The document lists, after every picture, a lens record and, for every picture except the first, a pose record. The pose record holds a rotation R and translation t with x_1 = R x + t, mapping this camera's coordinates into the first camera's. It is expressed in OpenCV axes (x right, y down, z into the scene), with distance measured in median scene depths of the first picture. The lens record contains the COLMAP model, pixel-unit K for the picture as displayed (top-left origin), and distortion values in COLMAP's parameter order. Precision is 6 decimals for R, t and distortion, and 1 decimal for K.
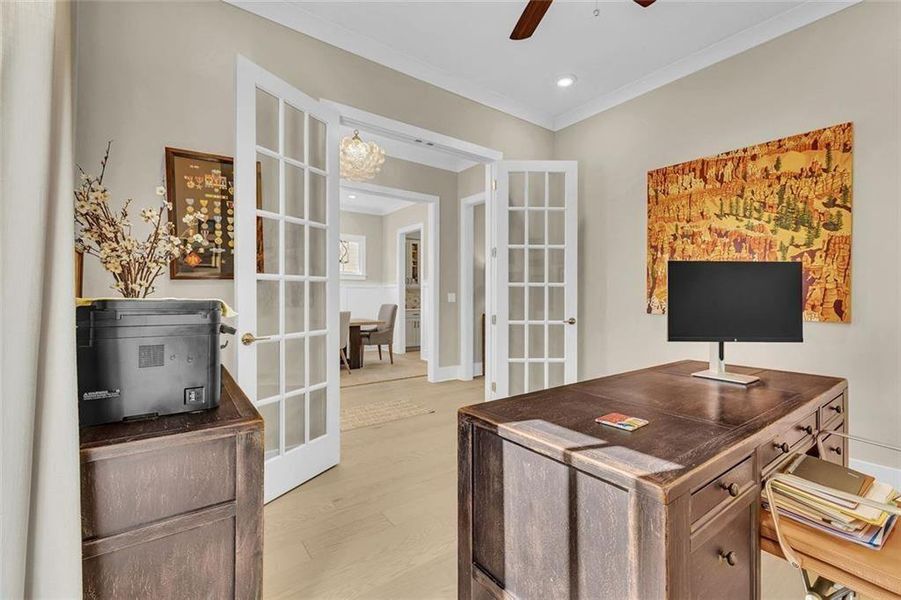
lens RADIAL K [[390.5, 0, 447.8], [0, 390.5, 294.7], [0, 0, 1]] dist [0.012548, -0.002064]
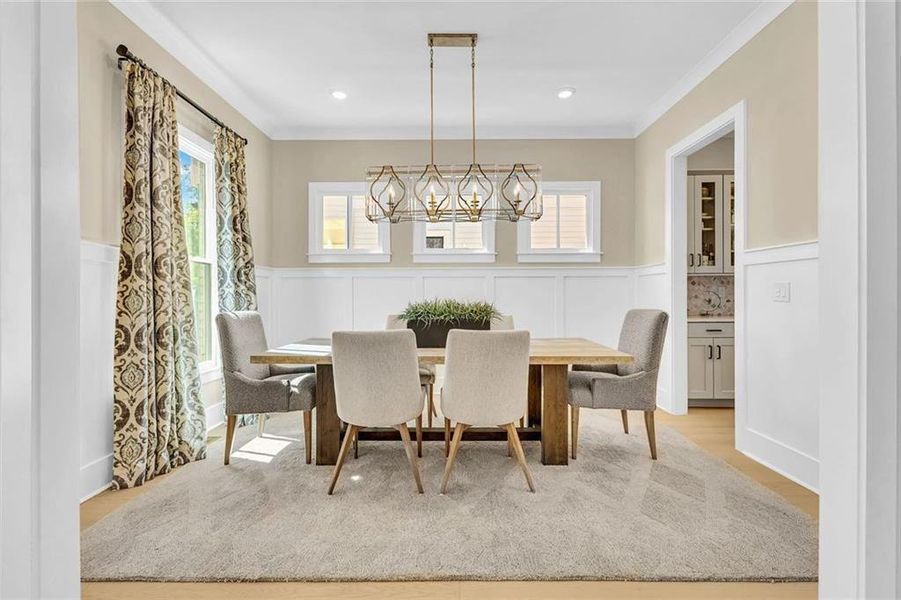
lens RADIAL K [[390.5, 0, 448.5], [0, 390.5, 296.1], [0, 0, 1]] dist [0.012548, -0.002064]
pose [[0.806031, -0.007689, -0.591823, -0.124224], [0.007613, 0.999968, -0.002624, 0.018634], [0.591824, -0.002390, 0.806064, 0.912664]]
